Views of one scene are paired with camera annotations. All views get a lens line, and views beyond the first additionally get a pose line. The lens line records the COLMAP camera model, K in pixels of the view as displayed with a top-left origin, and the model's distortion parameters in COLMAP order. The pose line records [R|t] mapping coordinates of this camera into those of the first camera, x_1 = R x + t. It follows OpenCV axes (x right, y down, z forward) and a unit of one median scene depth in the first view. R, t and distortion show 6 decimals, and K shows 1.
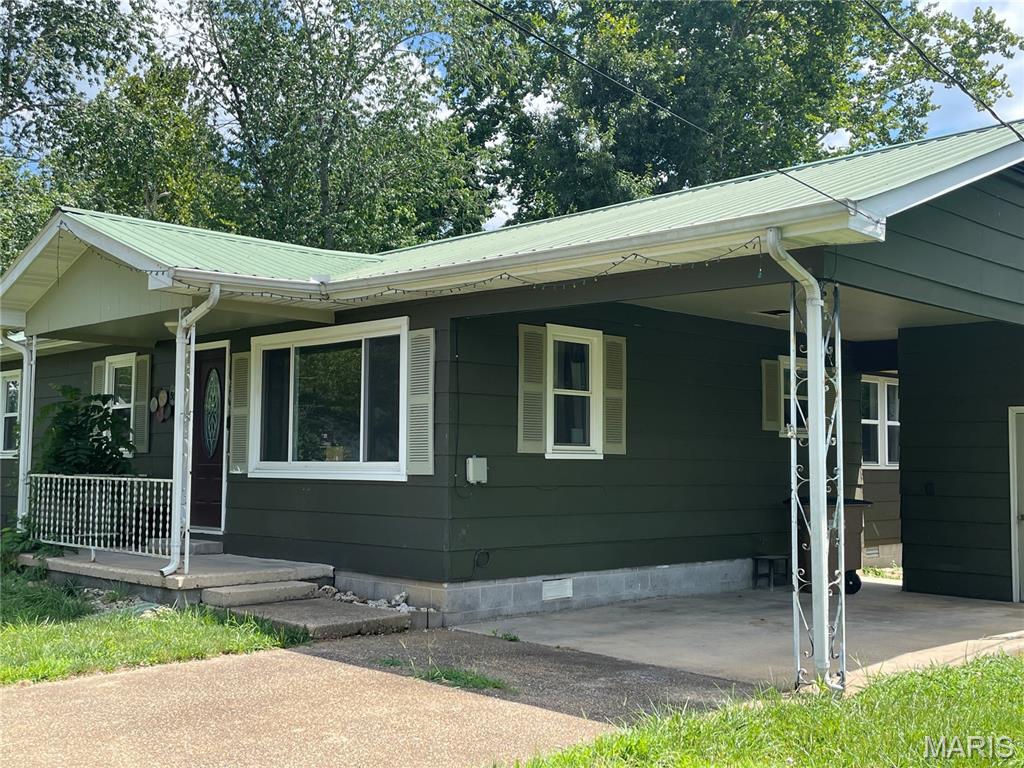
lens RADIAL K [[1130.7, 0, 512.0], [0, 1130.7, 384.0], [0, 0, 1]] dist [0.020686, 0.010360]
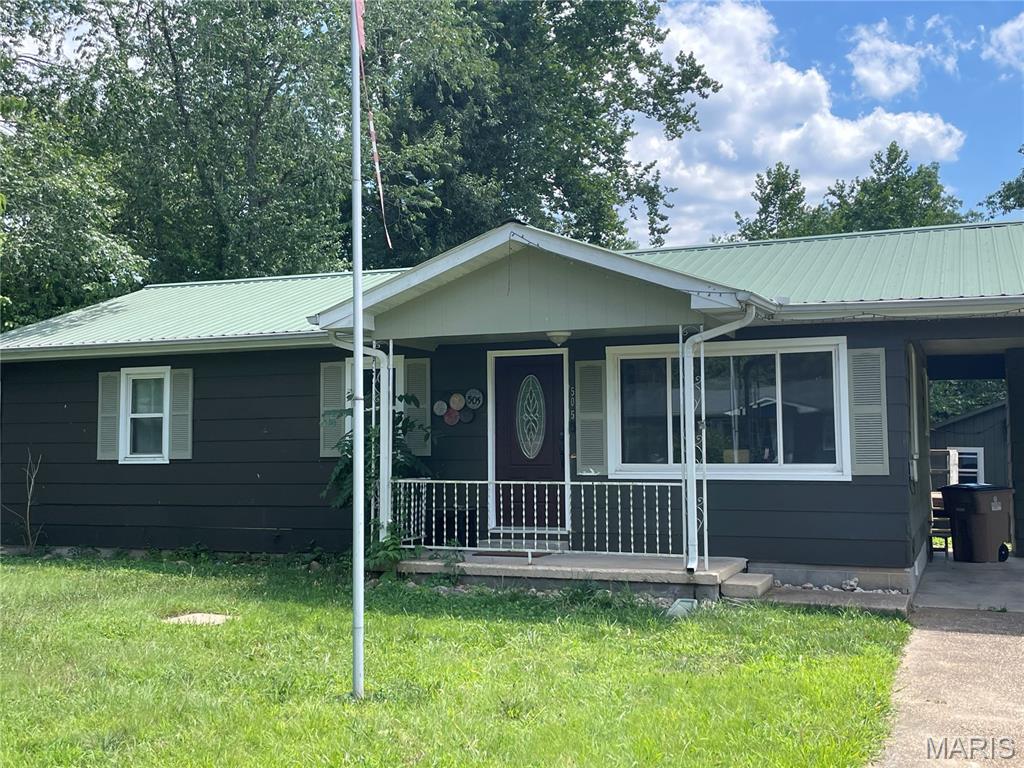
lens RADIAL K [[1118.5, 0, 472.3], [0, 1118.5, 360.7], [0, 0, 1]] dist [0.111739, 0.012553]
pose [[0.928855, 0.015231, 0.370130, -0.674257], [-0.012508, 0.999874, -0.009757, -0.014860], [-0.370232, 0.004433, 0.928929, 0.058442]]
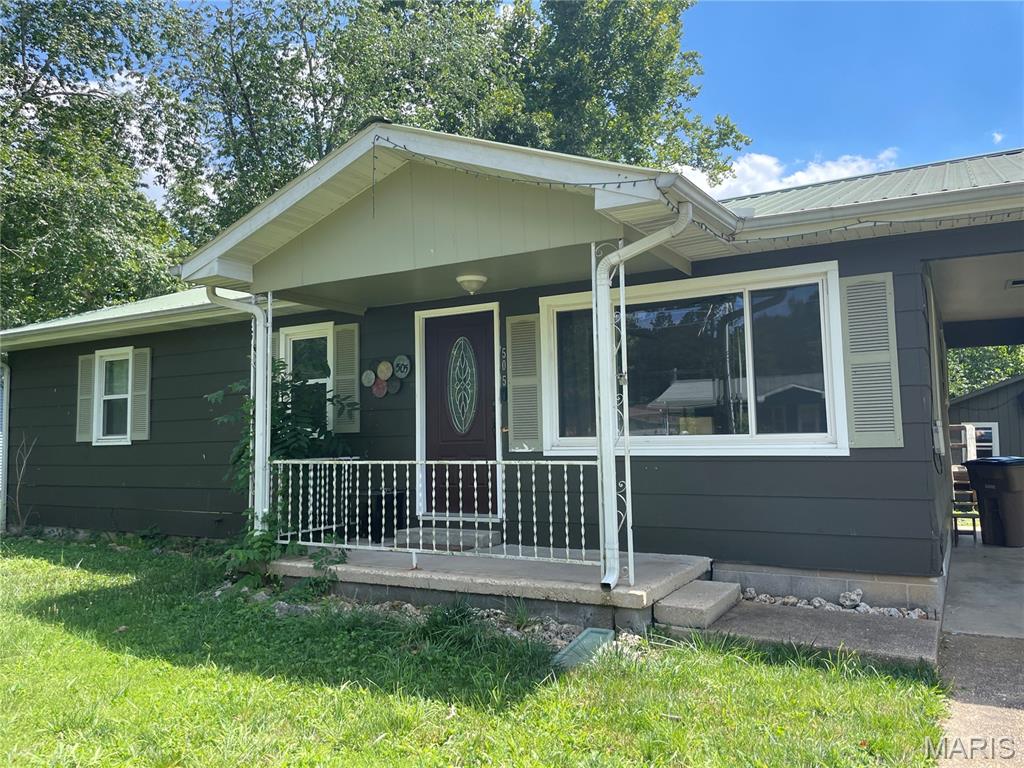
lens RADIAL K [[773.8, 0, 492.4], [0, 773.8, 365.1], [0, 0, 1]] dist [0.062623, -0.009880]
pose [[0.968683, -0.002768, 0.248287, -0.380786], [0.008603, 0.999712, -0.022416, 0.022958], [-0.248153, 0.023850, 0.968427, 0.384549]]
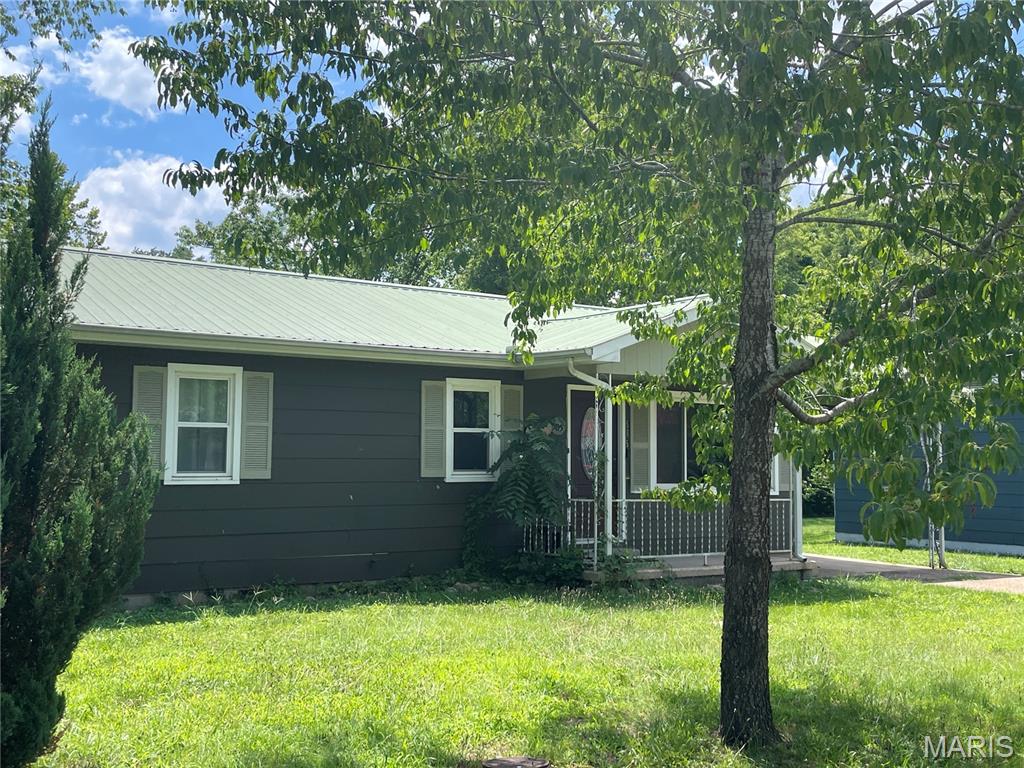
lens RADIAL K [[1118.5, 0, 472.3], [0, 1118.5, 360.7], [0, 0, 1]] dist [0.111739, 0.012553]
pose [[0.211785, 0.087145, 0.973423, -1.424991], [-0.073216, 0.994632, -0.073114, 0.033249], [-0.974570, -0.055786, 0.217029, 0.838409]]
